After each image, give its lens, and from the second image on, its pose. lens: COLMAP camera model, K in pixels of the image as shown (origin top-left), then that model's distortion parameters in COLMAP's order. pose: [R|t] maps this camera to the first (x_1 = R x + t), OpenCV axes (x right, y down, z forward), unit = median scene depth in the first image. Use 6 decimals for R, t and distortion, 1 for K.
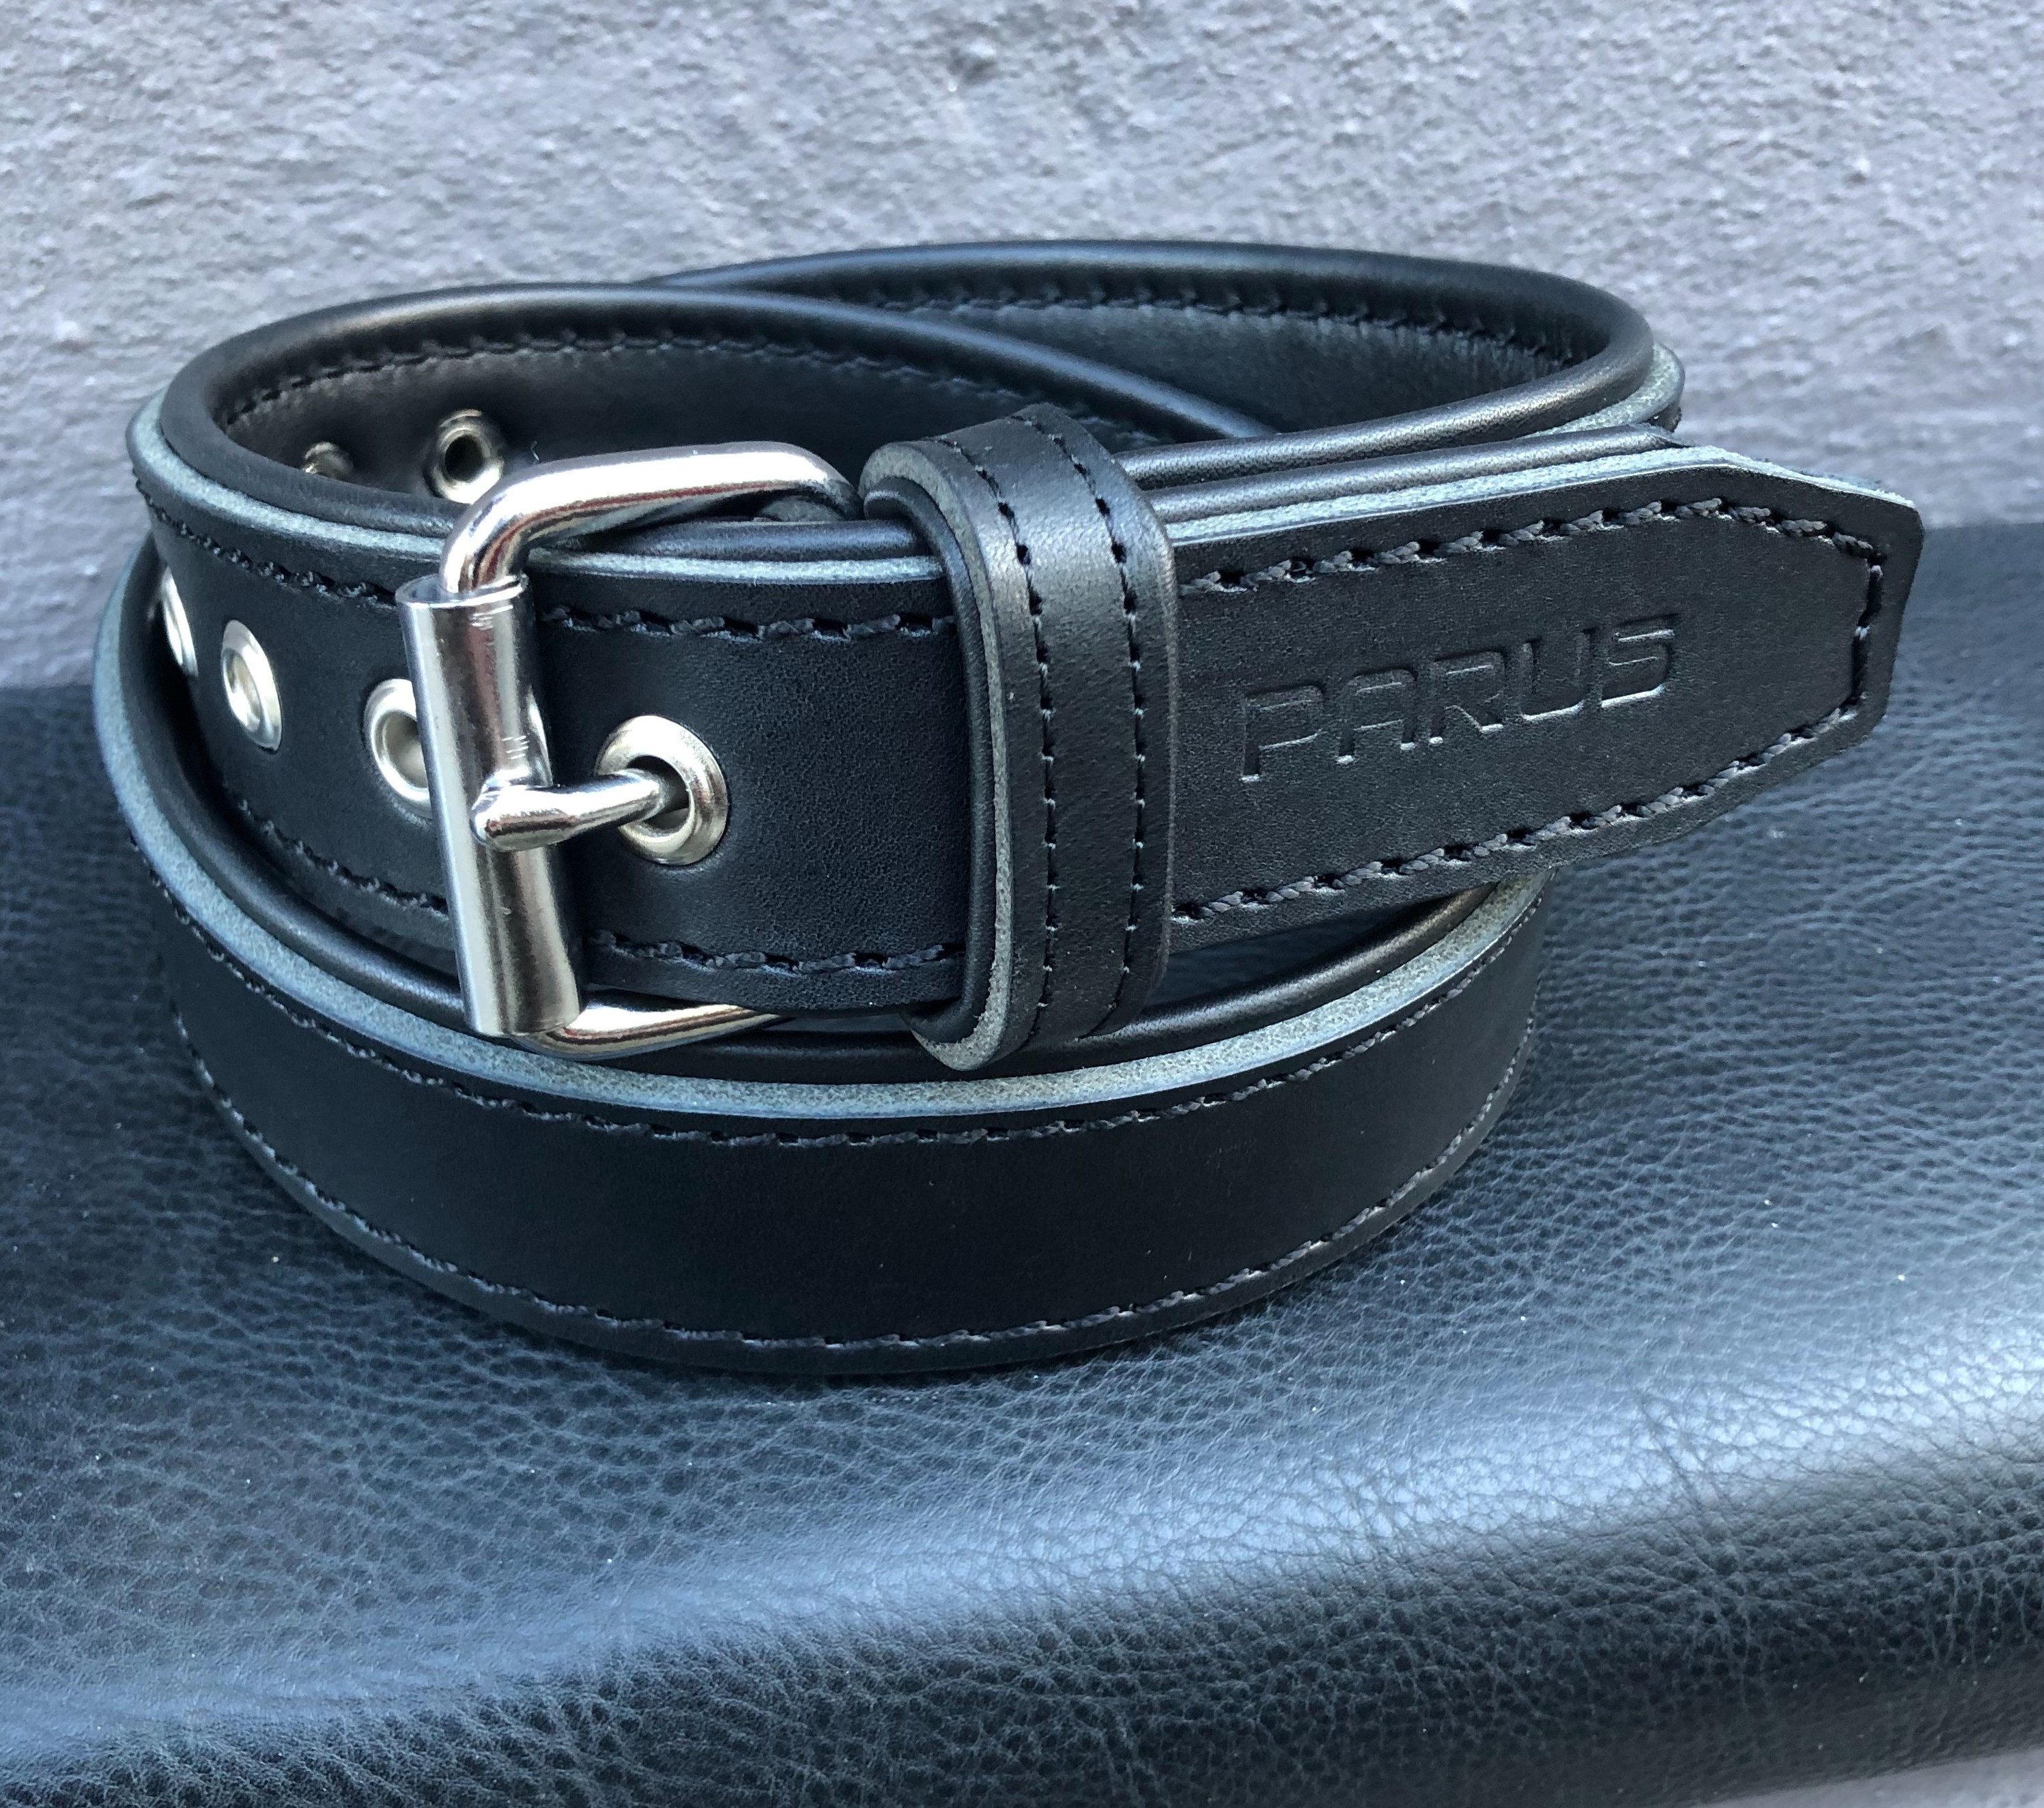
lens RADIAL K [[2139.1, 0, 949.6], [0, 2139.1, 912.1], [0, 0, 1]] dist [-0.023827, 0.042005]
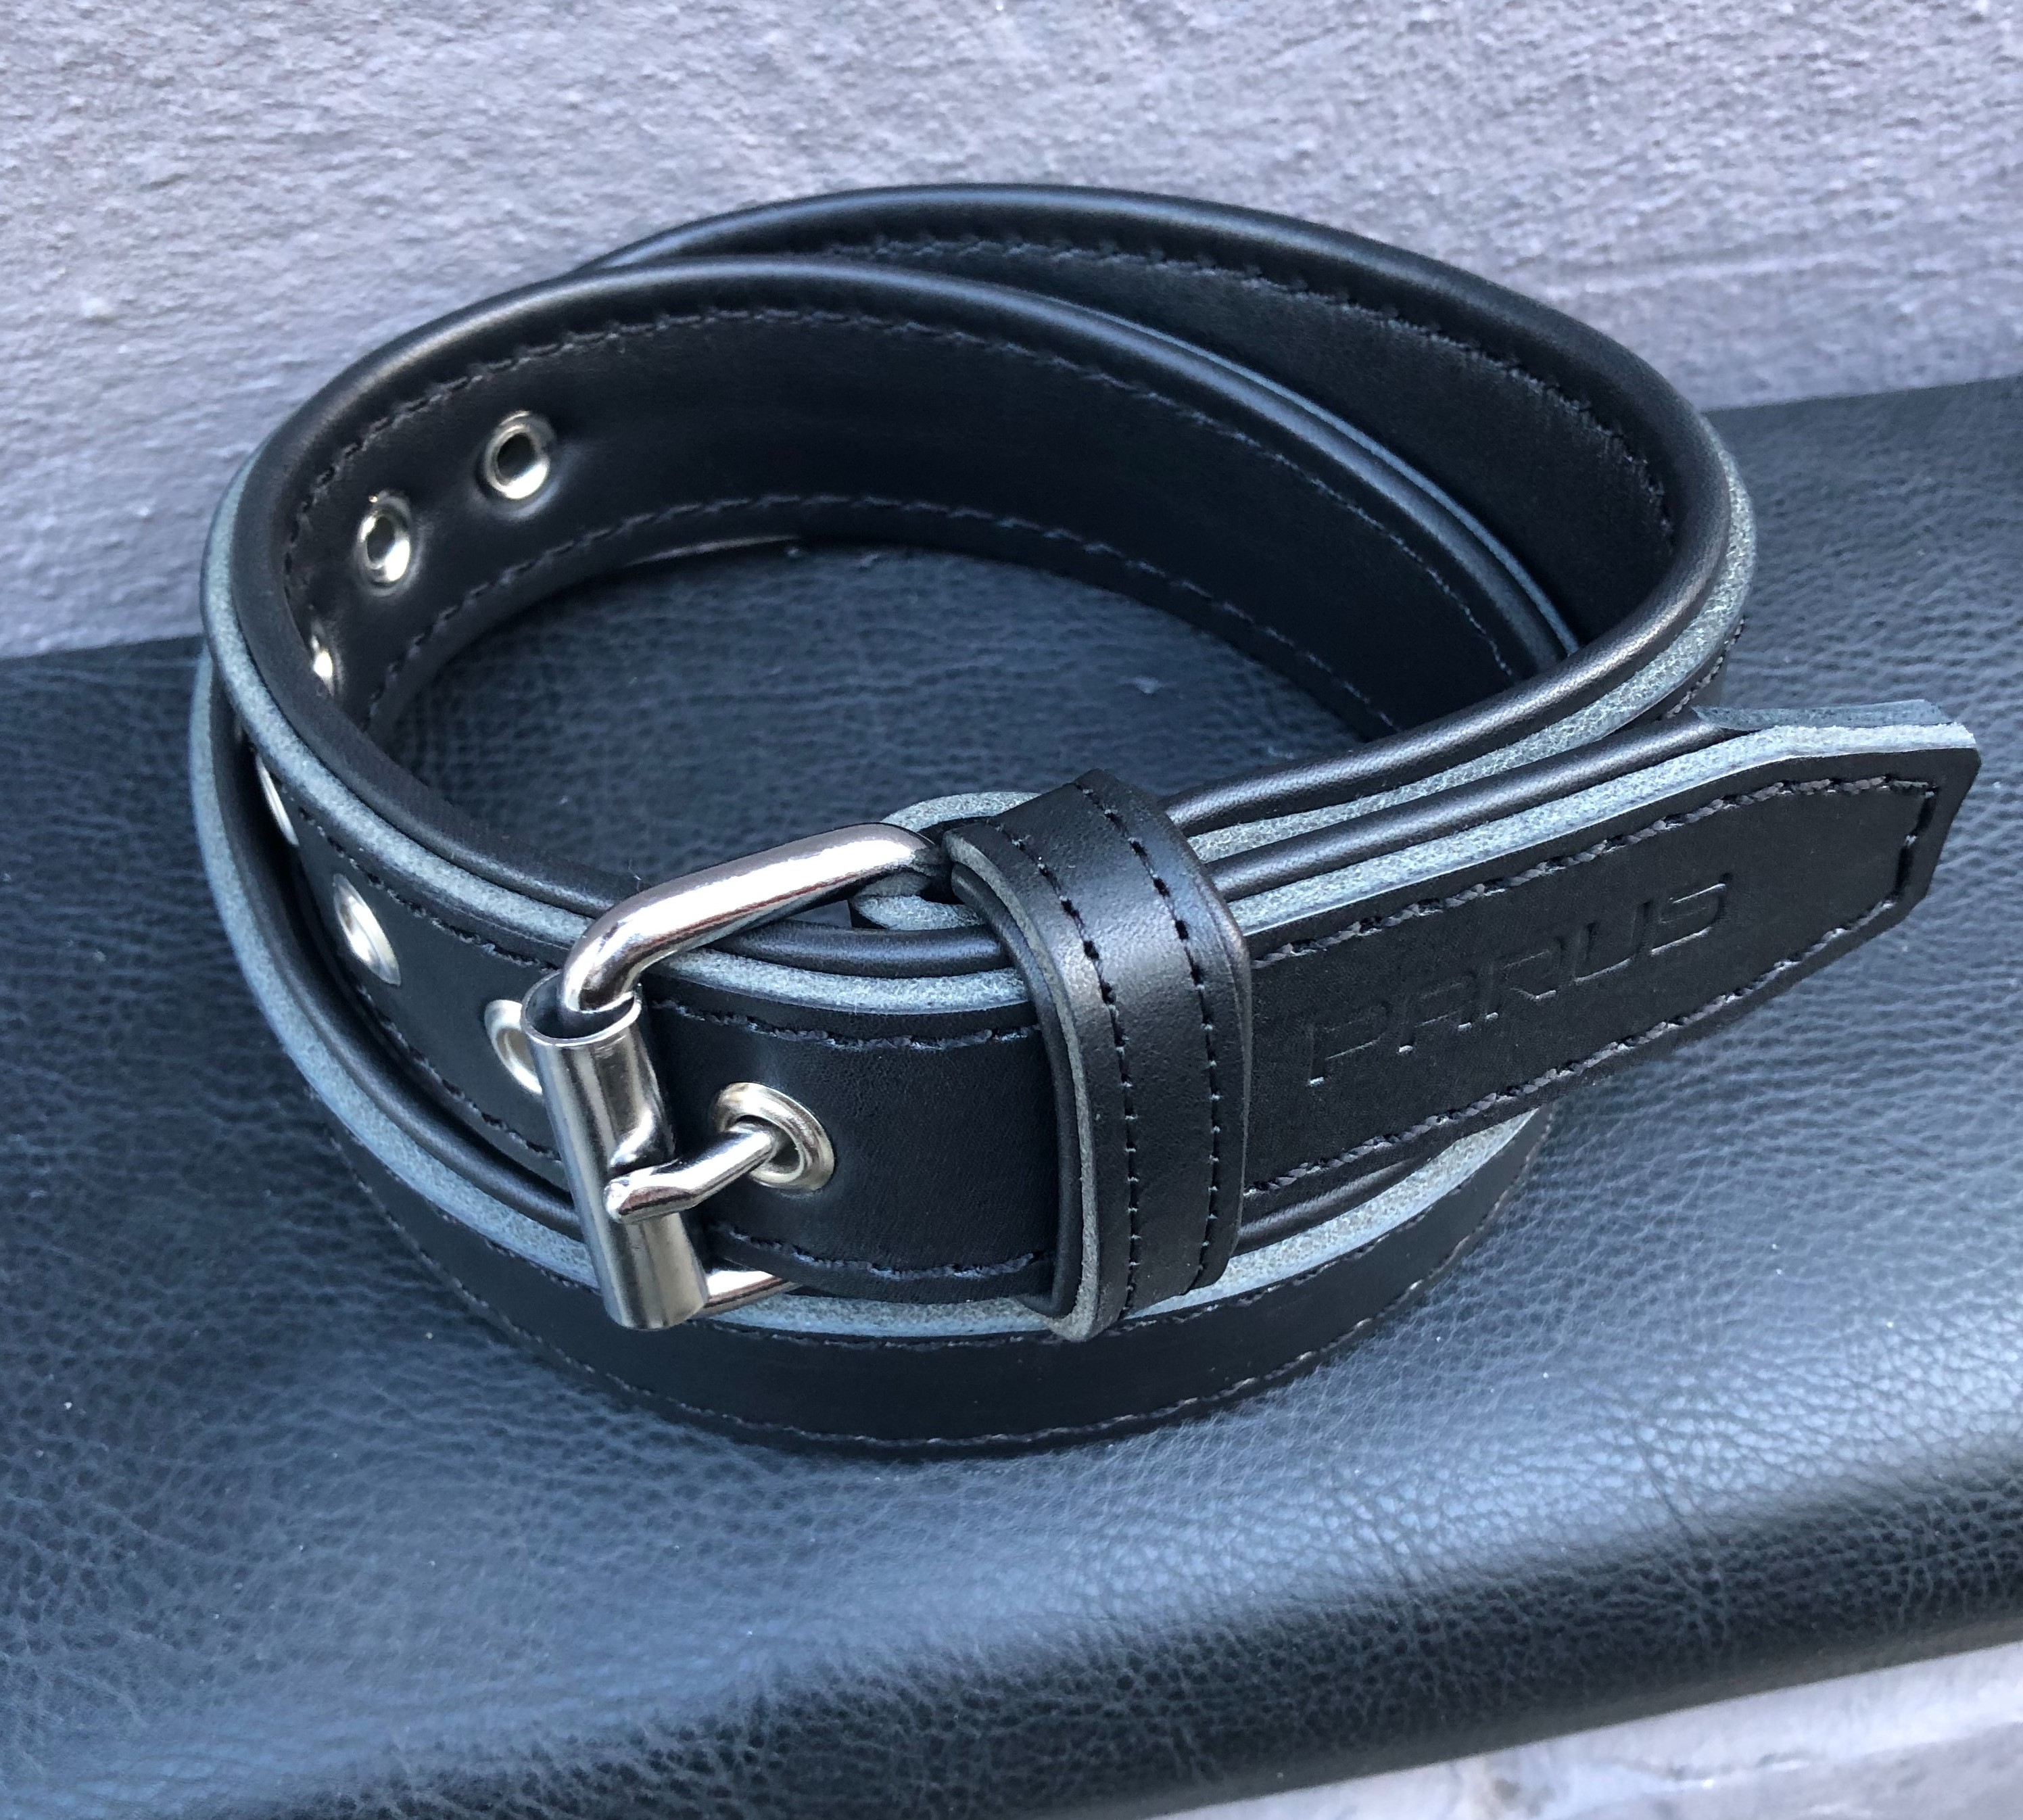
lens RADIAL K [[2116.0, 0, 956.0], [0, 2116.0, 908.1], [0, 0, 1]] dist [-0.033106, 0.074010]
pose [[0.999580, -0.023969, -0.016286, -0.015481], [0.027631, 0.957728, 0.286346, -0.348246], [0.008734, -0.286675, 0.957988, 0.006583]]
